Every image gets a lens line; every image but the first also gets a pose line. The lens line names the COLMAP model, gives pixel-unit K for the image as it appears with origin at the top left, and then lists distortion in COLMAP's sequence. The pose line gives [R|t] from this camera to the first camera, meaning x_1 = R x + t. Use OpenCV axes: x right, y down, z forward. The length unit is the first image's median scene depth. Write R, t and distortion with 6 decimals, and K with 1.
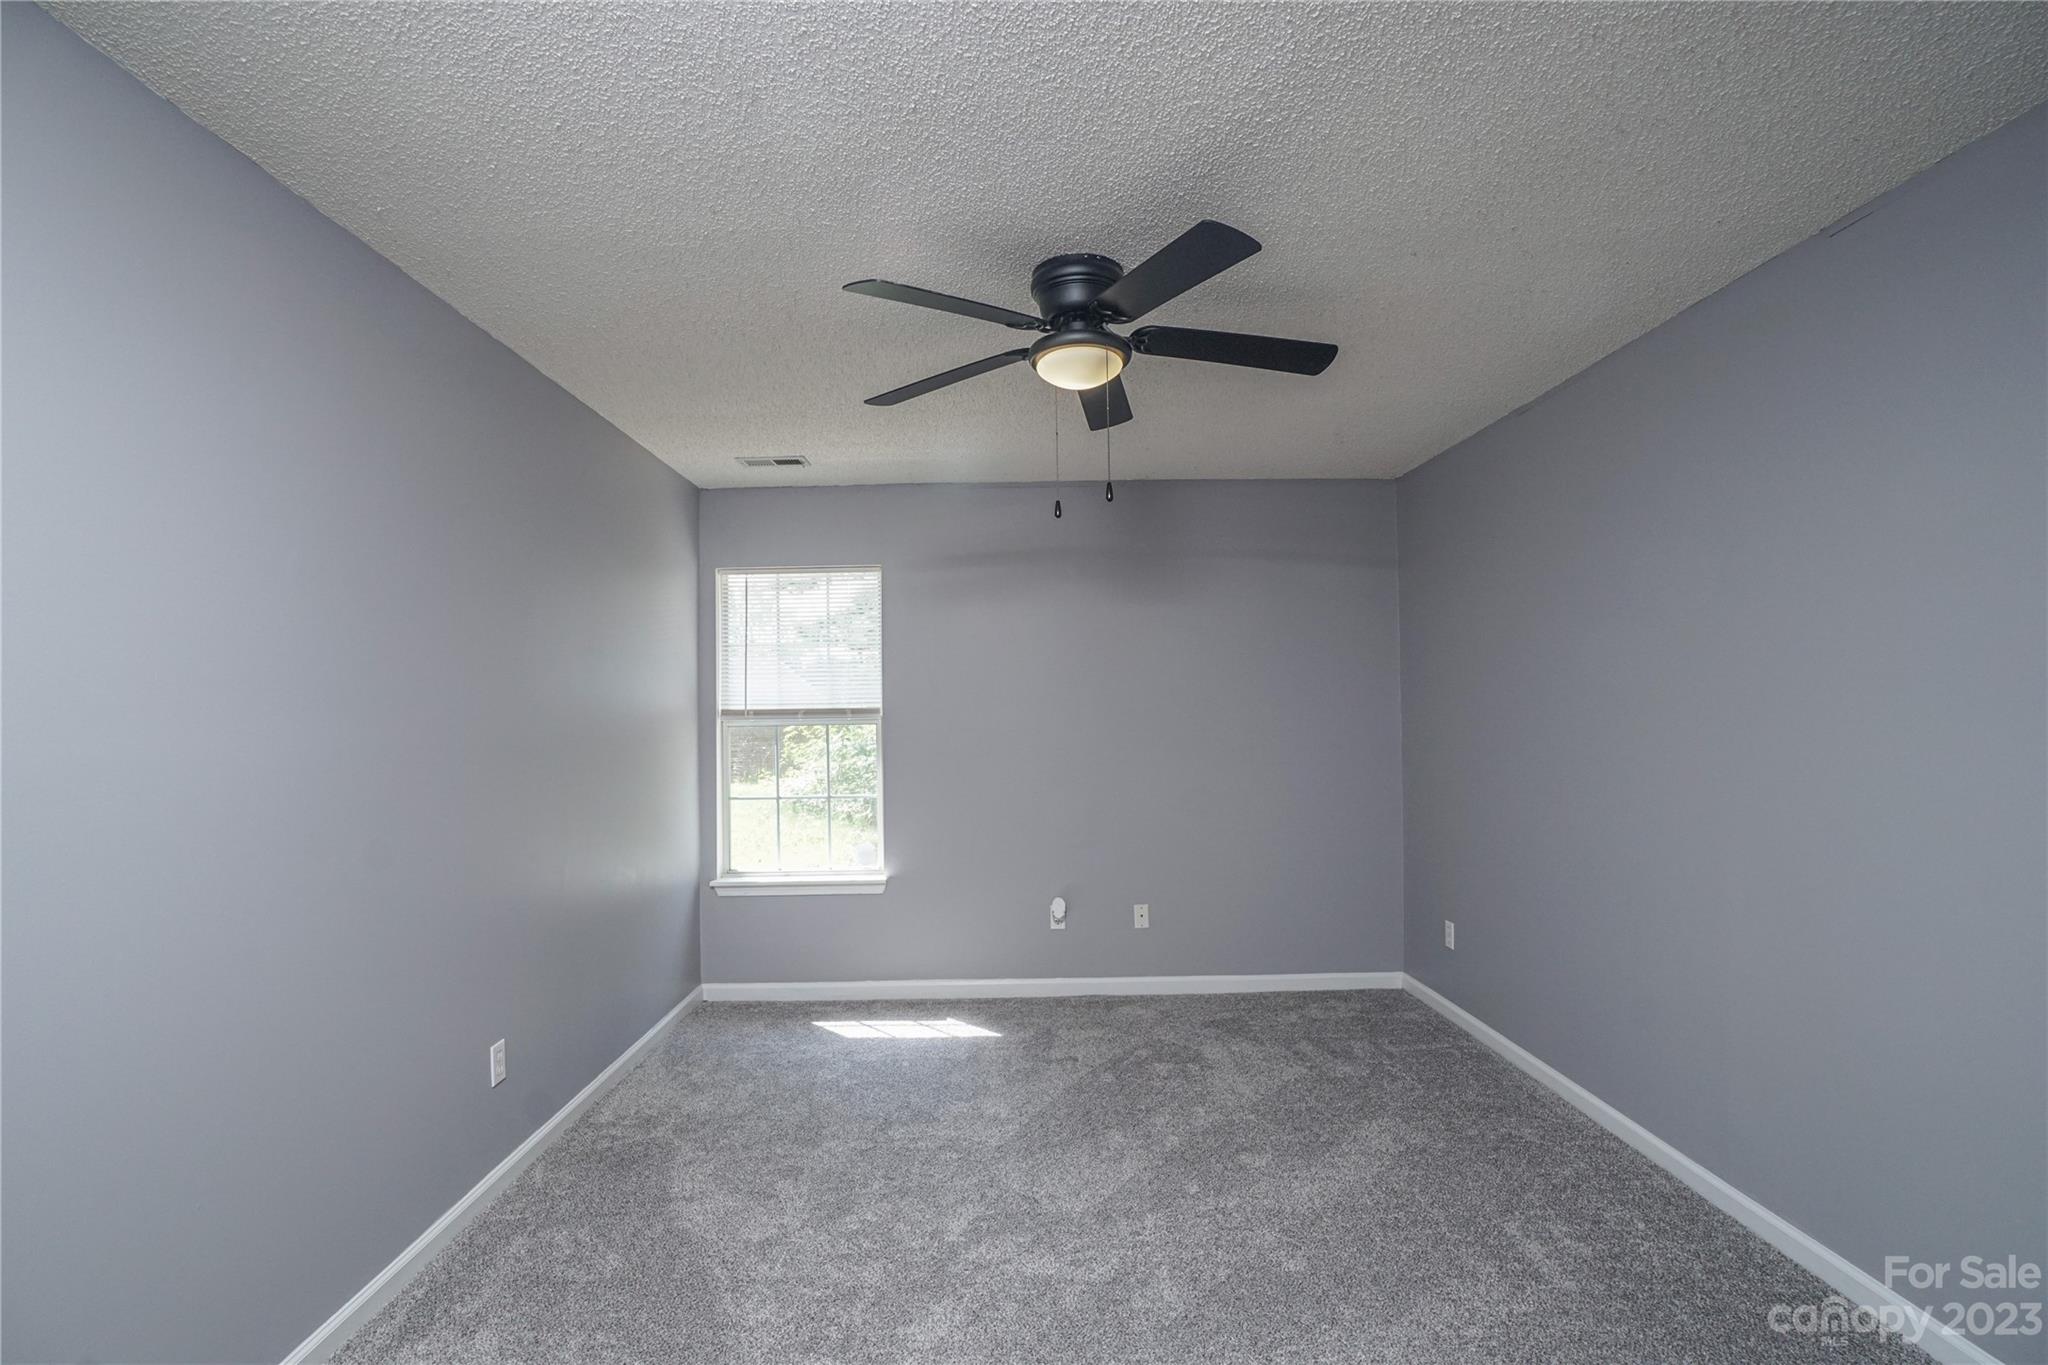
lens RADIAL K [[964.2, 0, 1030.4], [0, 964.2, 672.3], [0, 0, 1]] dist [-0.058556, 0.027479]
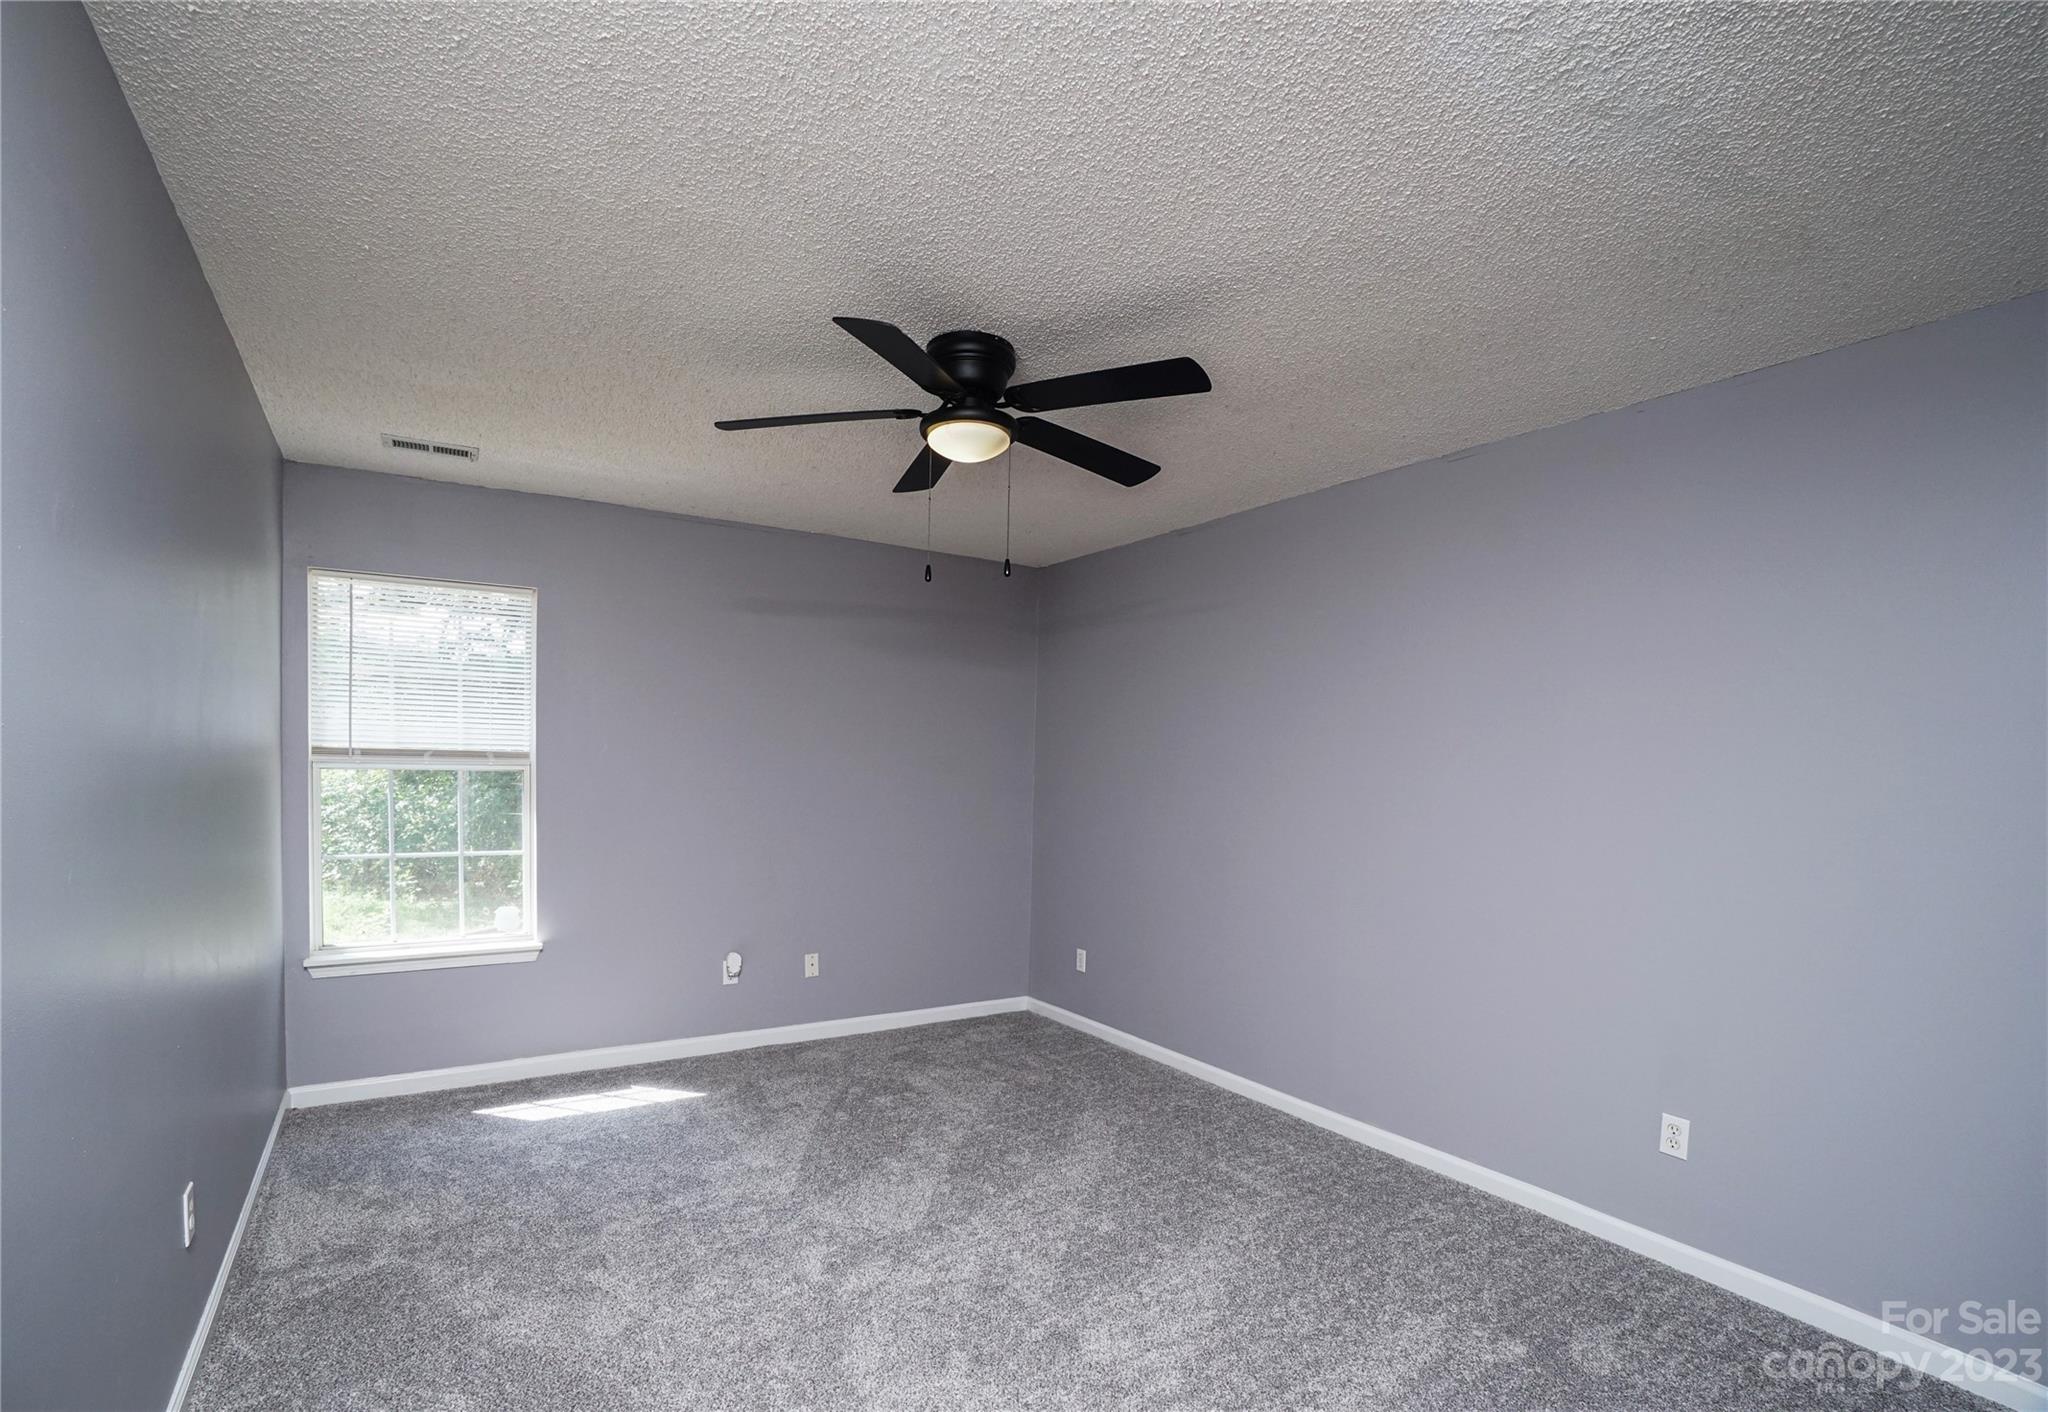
lens RADIAL K [[946.2, 0, 1044.8], [0, 946.2, 794.7], [0, 0, 1]] dist [-0.043073, 0.000329]
pose [[0.839764, 0.018480, 0.542637, -0.323371], [-0.056345, 0.996991, 0.053243, 0.005881], [-0.540020, -0.075286, 0.838278, 0.044880]]
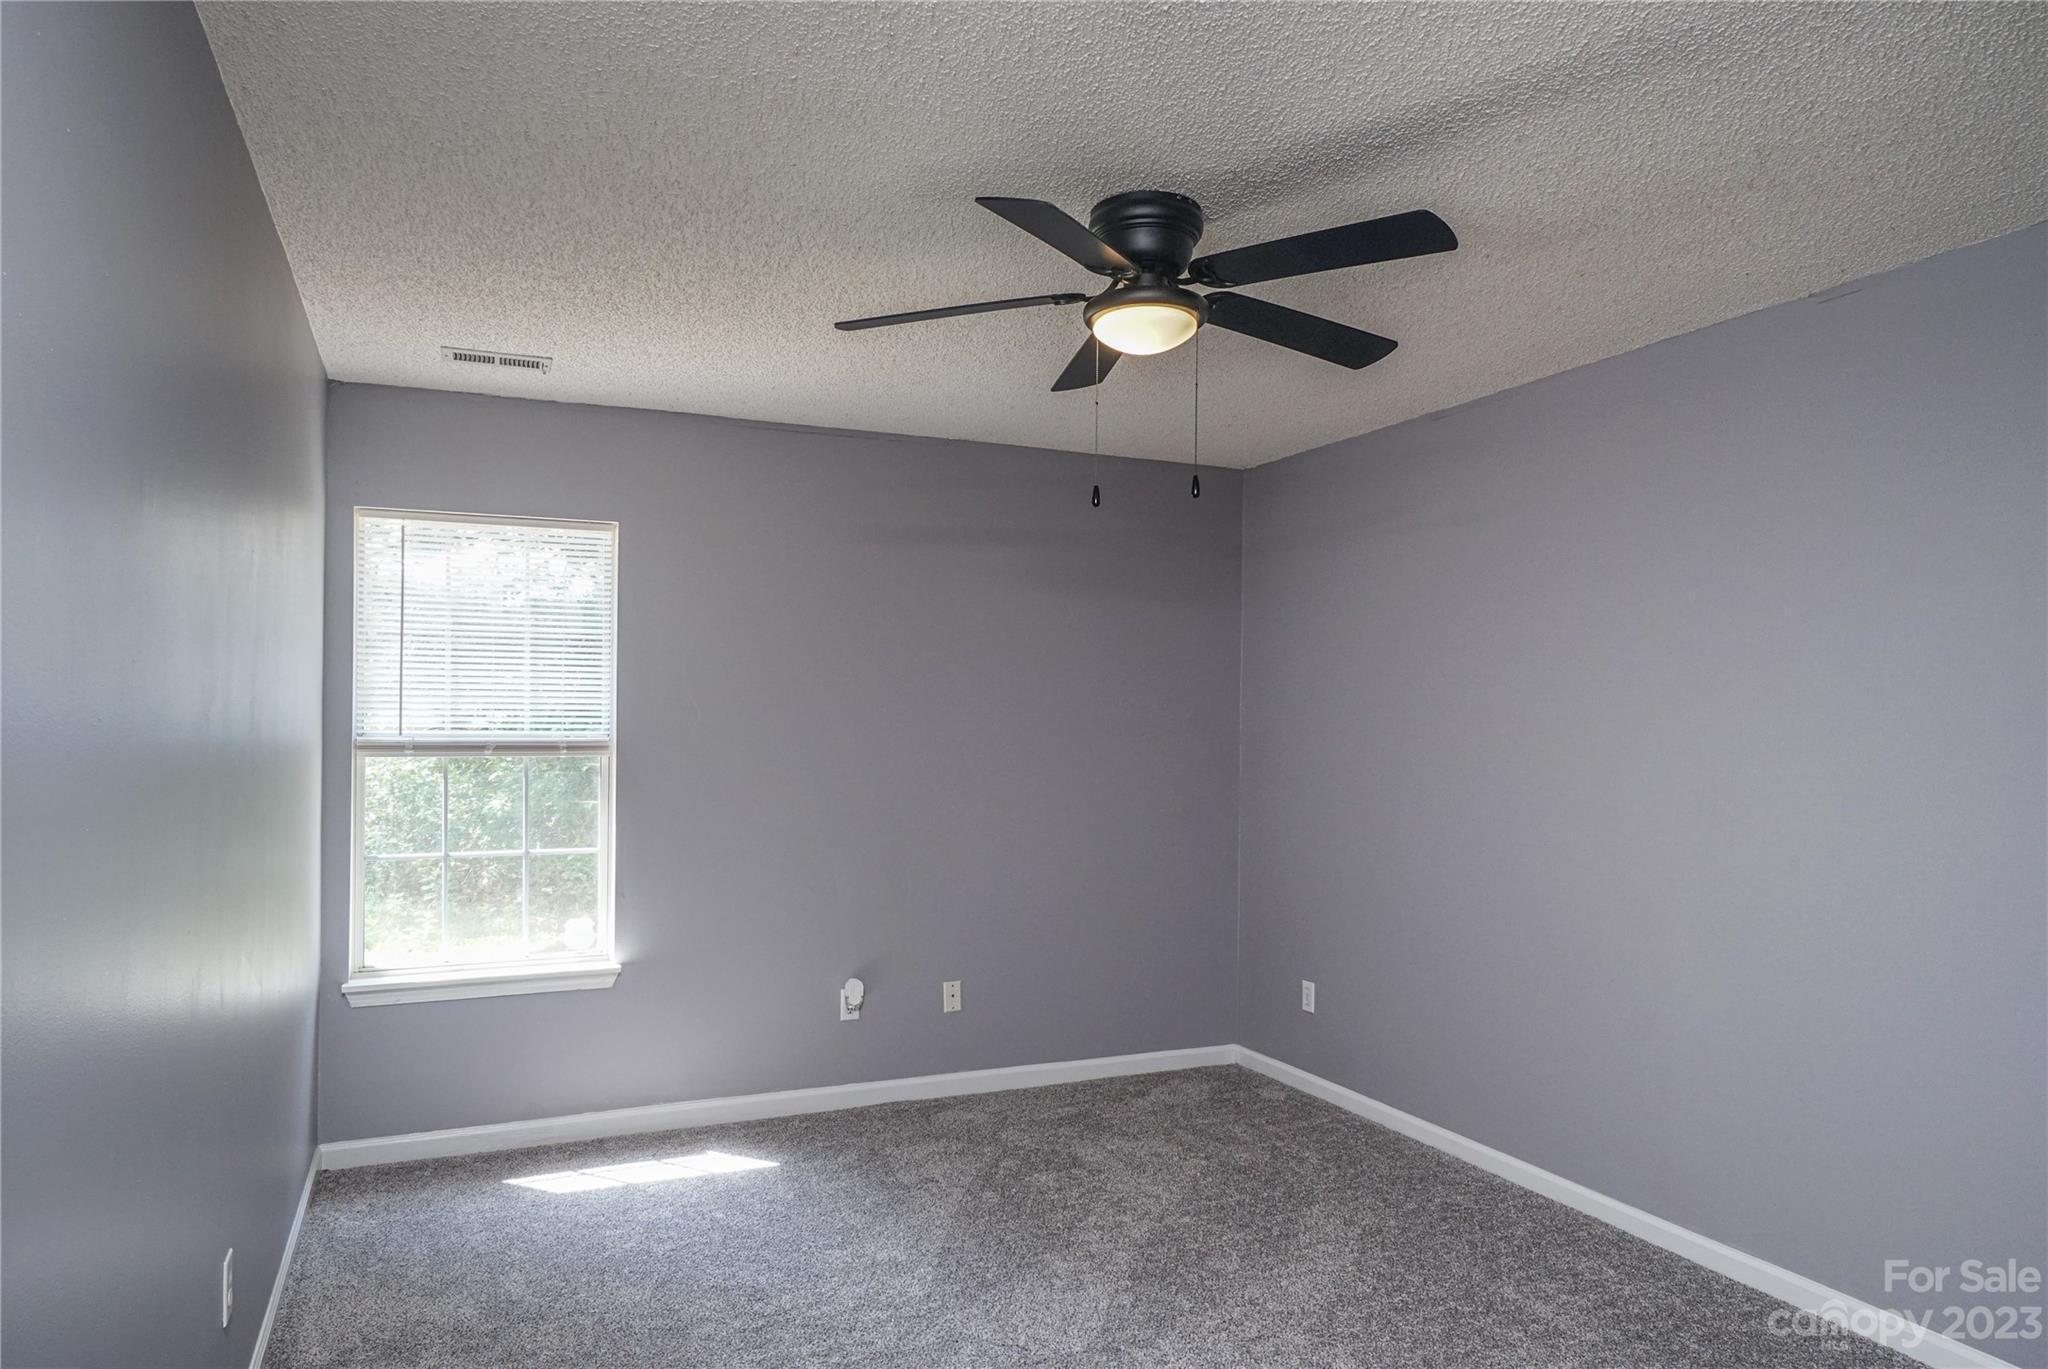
lens RADIAL K [[1275.3, 0, 1063.5], [0, 1275.3, 705.7], [0, 0, 1]] dist [0.013555, -0.000441]
pose [[0.912583, 0.032089, 0.407630, -0.340013], [-0.039492, 0.999172, 0.009759, -0.000087], [-0.406979, -0.025004, 0.913095, 0.007168]]
